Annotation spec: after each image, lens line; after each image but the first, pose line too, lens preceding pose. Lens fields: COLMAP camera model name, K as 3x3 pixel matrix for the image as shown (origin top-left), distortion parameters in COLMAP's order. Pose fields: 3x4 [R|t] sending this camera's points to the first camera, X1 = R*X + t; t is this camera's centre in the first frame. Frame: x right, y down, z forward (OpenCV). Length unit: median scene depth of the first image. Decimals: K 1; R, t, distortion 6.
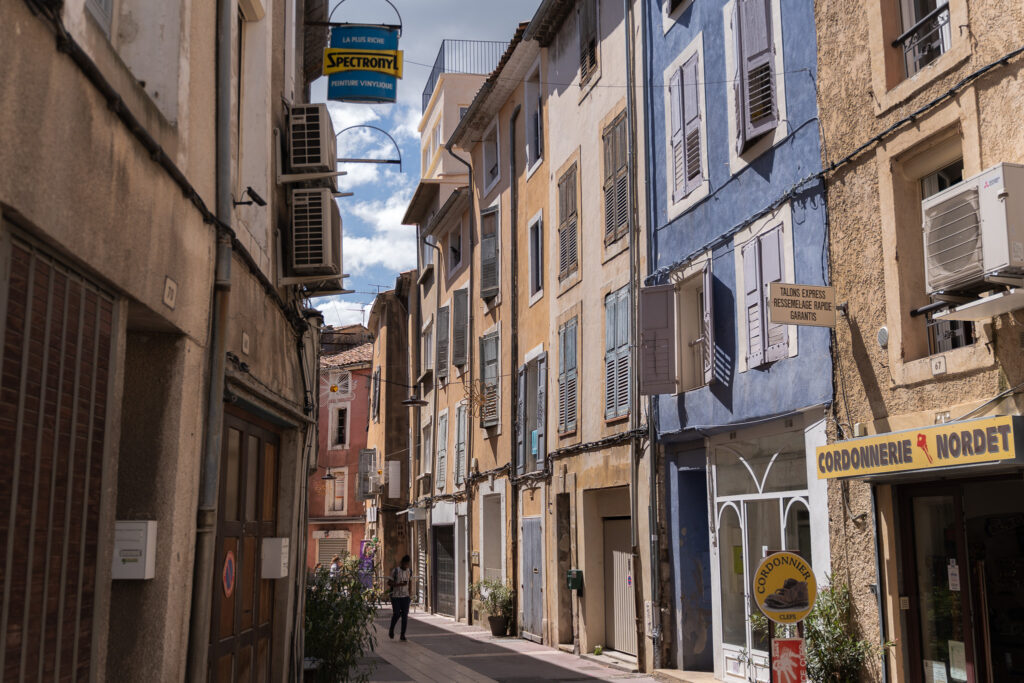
lens RADIAL K [[1059.5, 0, 512.3], [0, 1059.5, 347.5], [0, 0, 1]] dist [-0.003178, -0.010067]
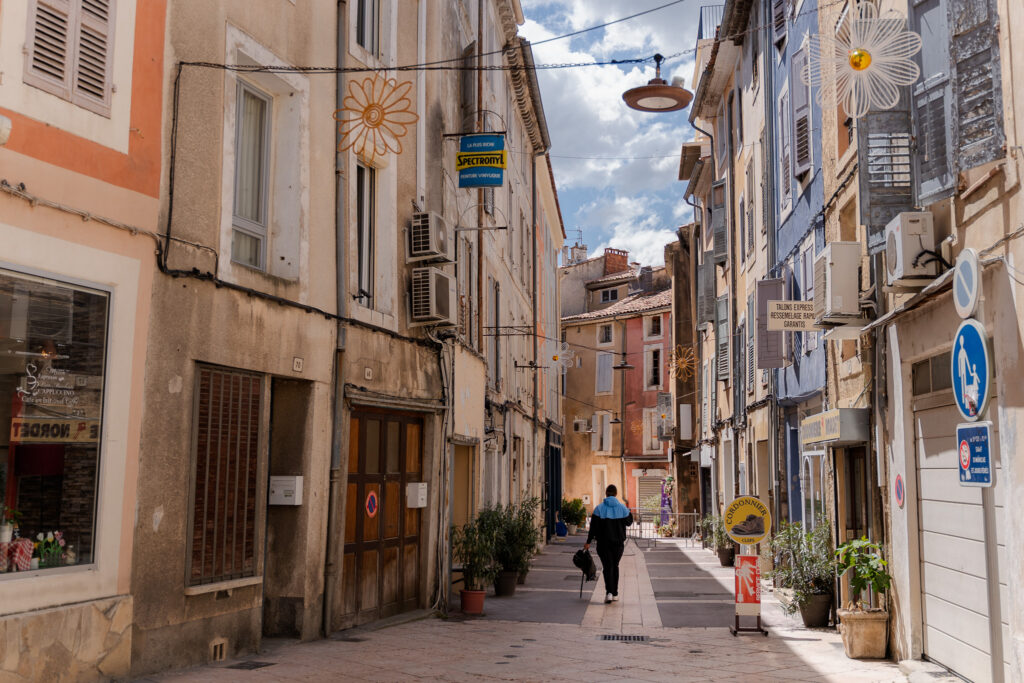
lens RADIAL K [[1006.0, 0, 512.0], [0, 1006.0, 341.5], [0, 0, 1]] dist [0.014576, 0.003092]
pose [[0.960911, -0.027884, -0.275450, 0.337165], [0.039937, 0.998470, 0.038242, -0.085663], [0.273962, -0.047748, 0.960555, -0.411162]]
